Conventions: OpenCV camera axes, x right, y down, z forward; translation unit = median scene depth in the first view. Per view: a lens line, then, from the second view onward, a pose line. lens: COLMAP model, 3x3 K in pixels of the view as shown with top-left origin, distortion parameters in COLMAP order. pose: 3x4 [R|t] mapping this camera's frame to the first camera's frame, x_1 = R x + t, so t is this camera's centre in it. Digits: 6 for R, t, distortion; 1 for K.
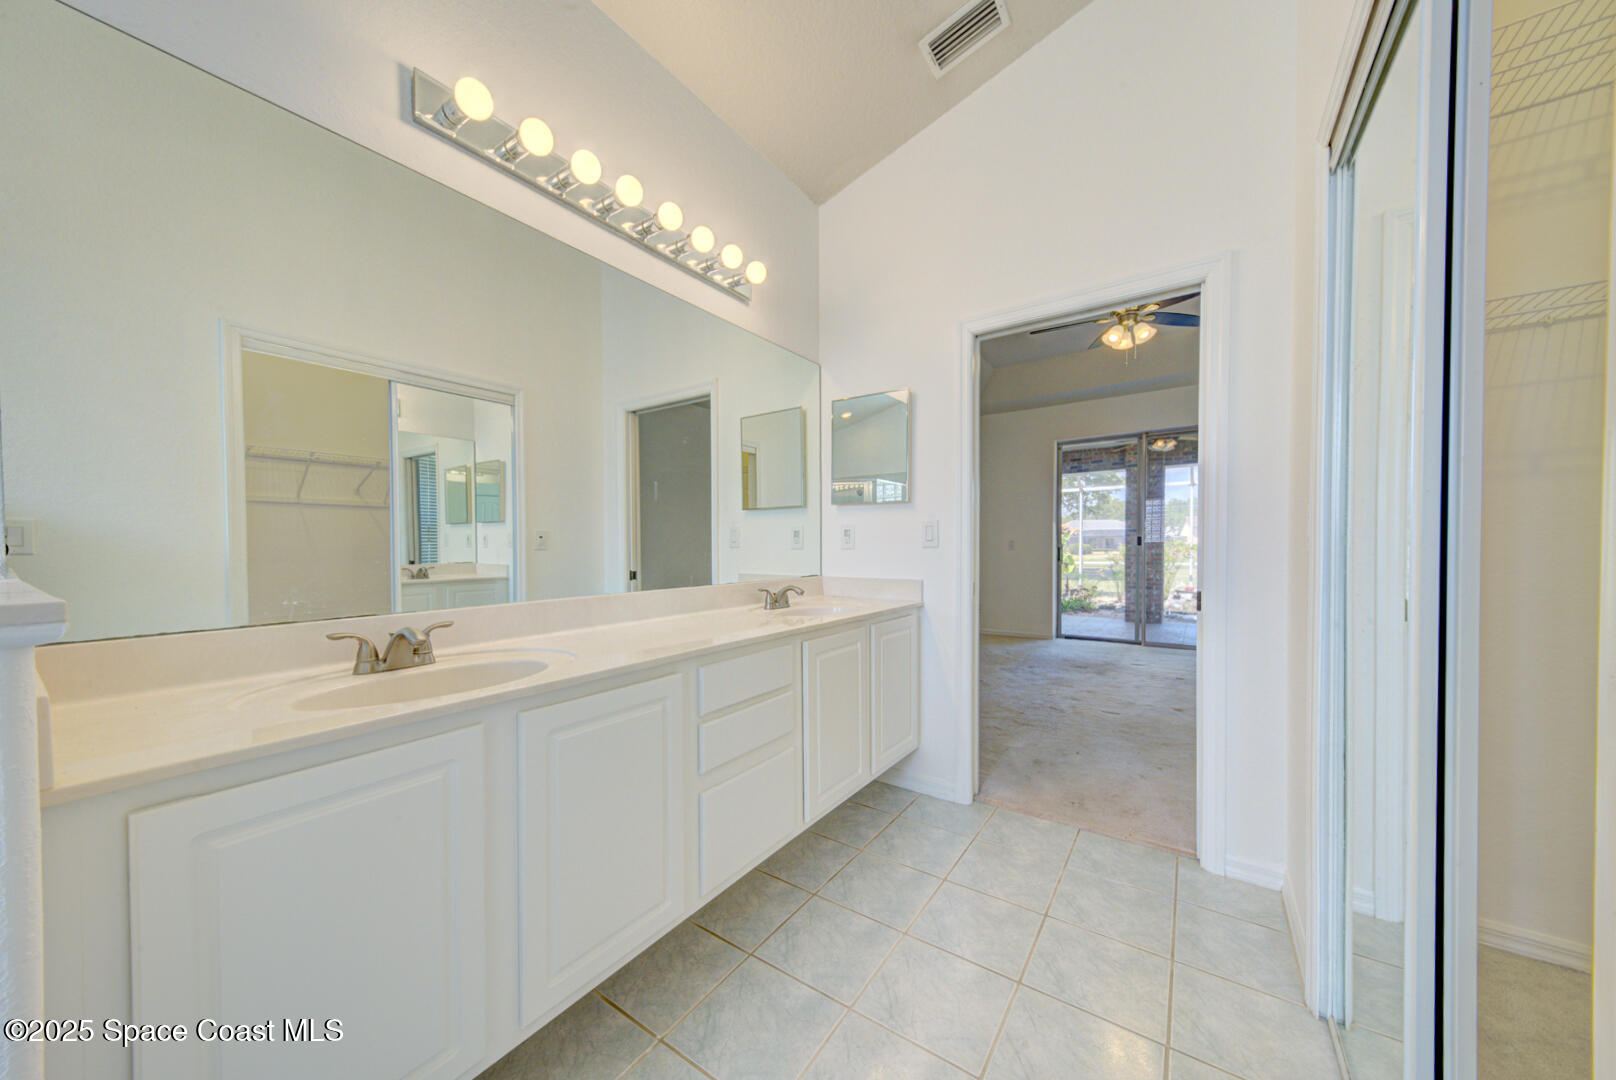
lens RADIAL K [[562.2, 0, 807.7], [0, 562.2, 543.9], [0, 0, 1]] dist [0.021648, -0.000307]
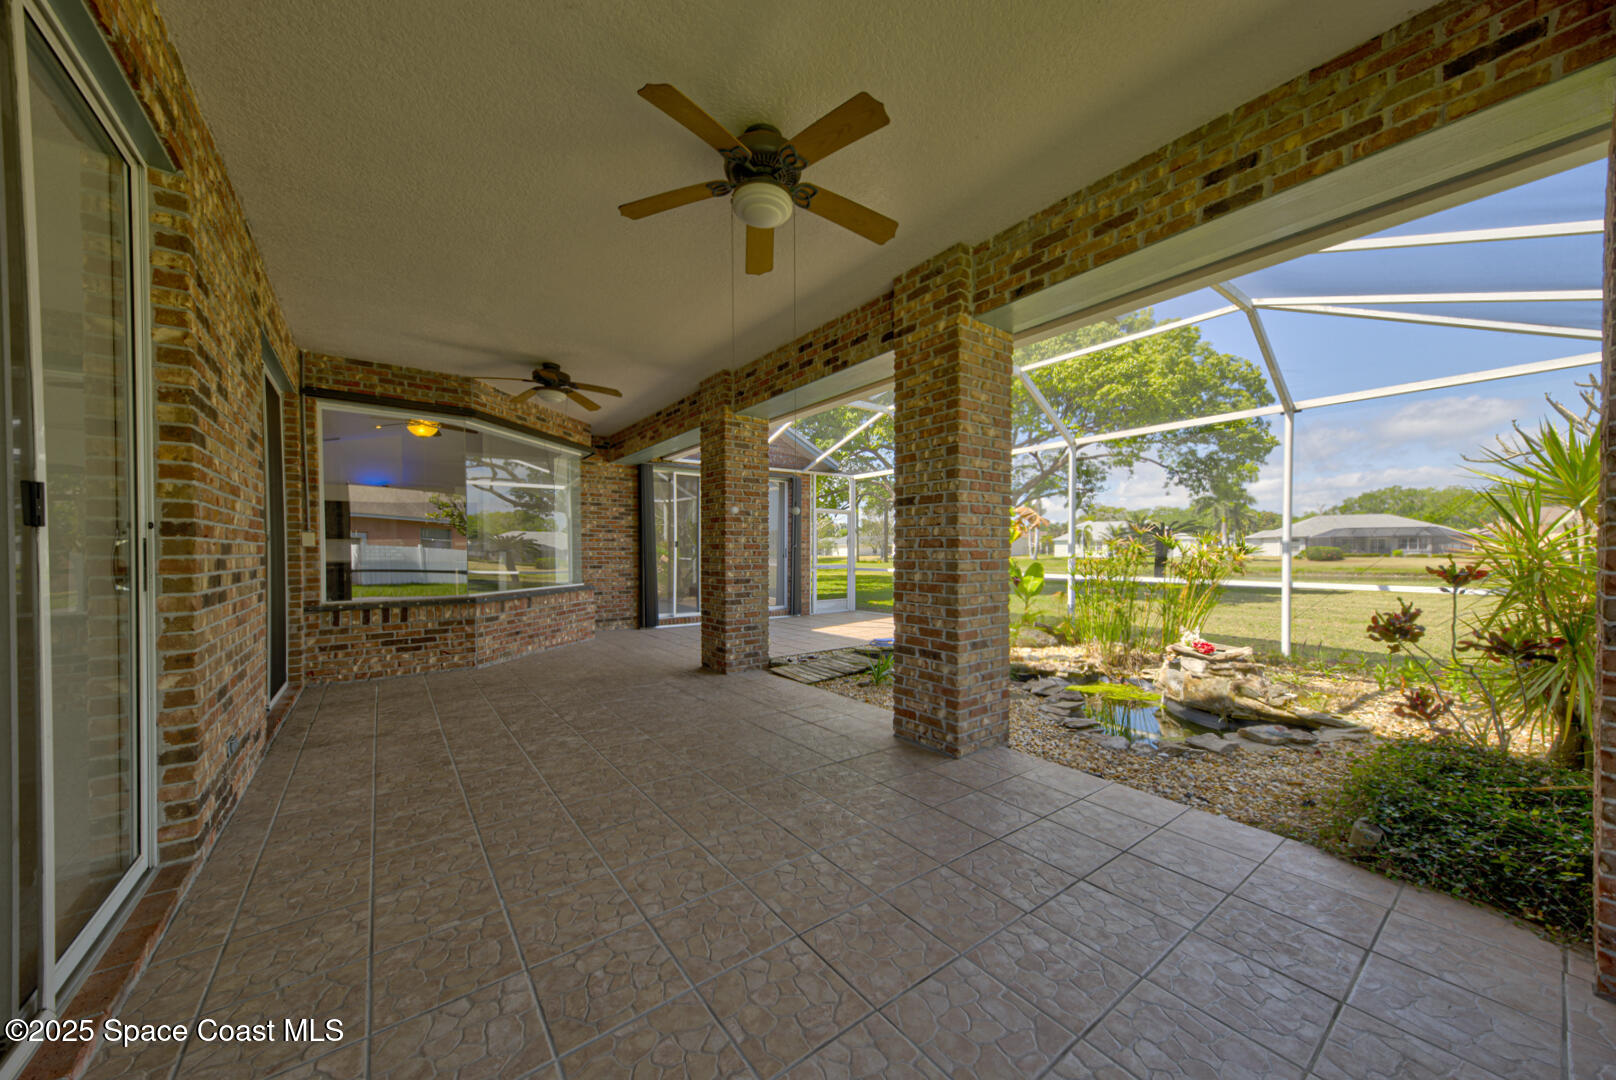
lens RADIAL K [[562.2, 0, 809.5], [0, 562.2, 551.5], [0, 0, 1]] dist [0.021648, -0.000307]
pose [[0.951514, 0.007104, -0.307523, 0.571171], [-0.004346, 0.999944, 0.009654, 0.006097], [0.307574, -0.007850, 0.951492, 0.559640]]
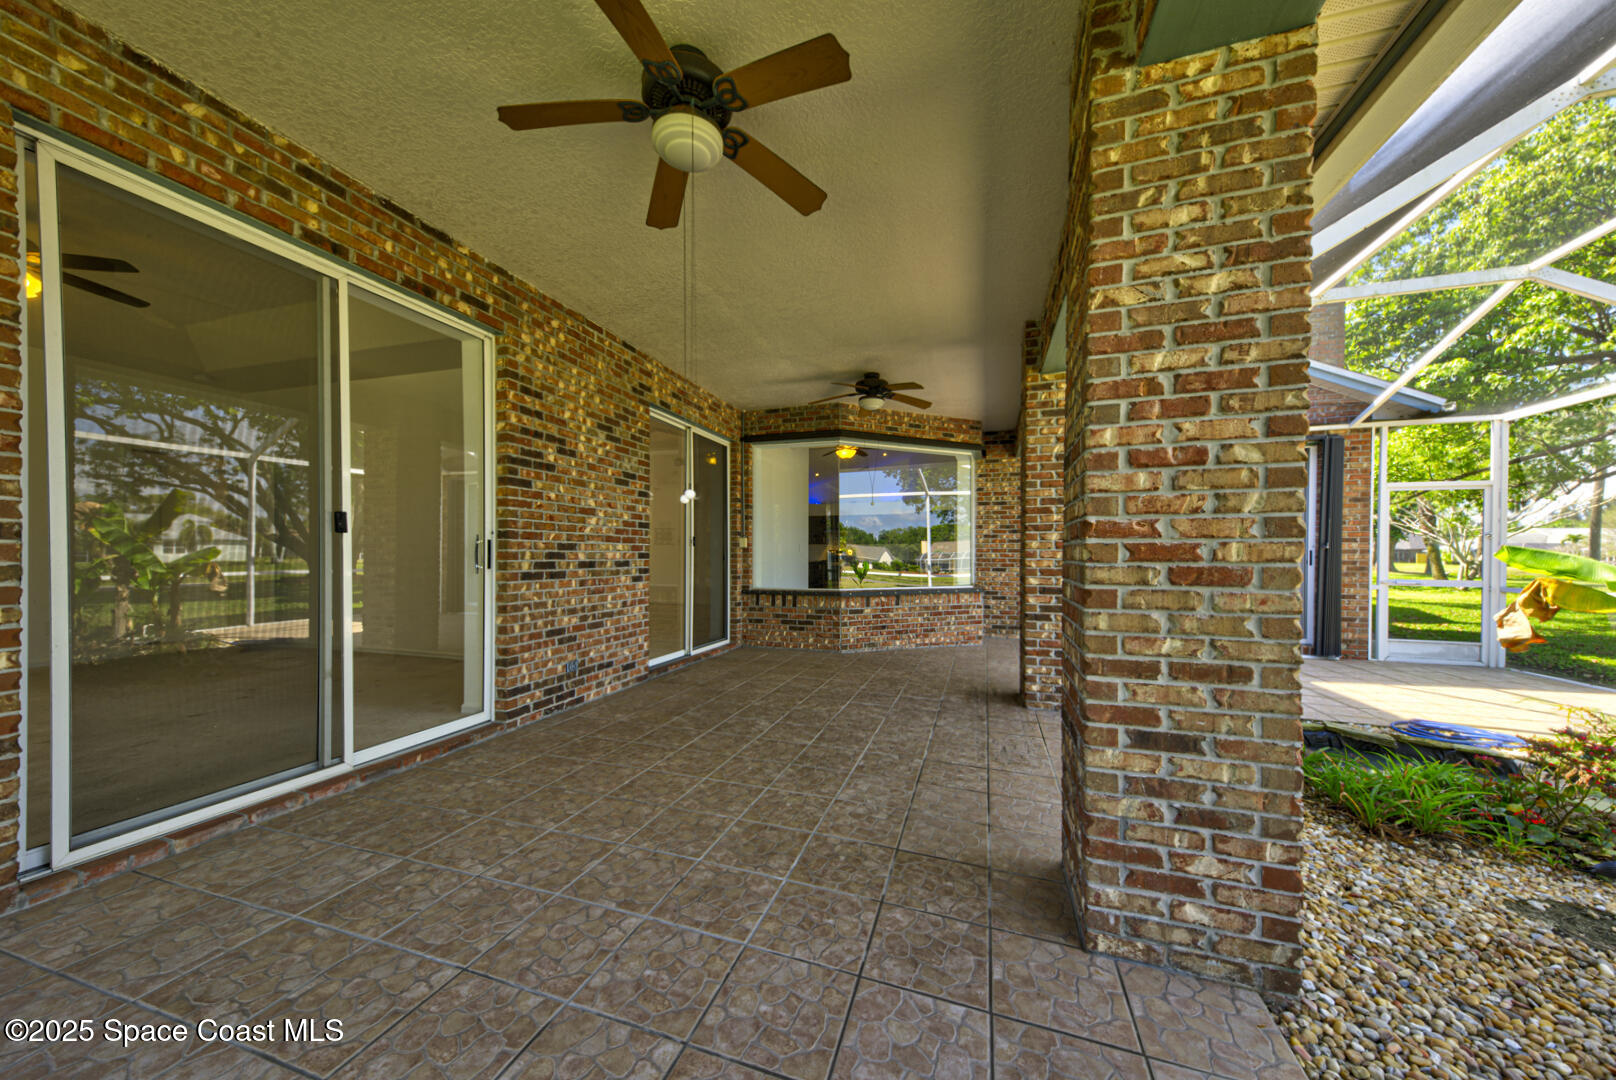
lens RADIAL K [[562.2, 0, 802.5], [0, 562.2, 552.4], [0, 0, 1]] dist [0.021648, -0.000307]
pose [[0.280771, 0.005846, -0.959757, 0.687740], [-0.001280, 0.999983, 0.005716, 0.009985], [0.959774, -0.000377, 0.280774, 0.762048]]
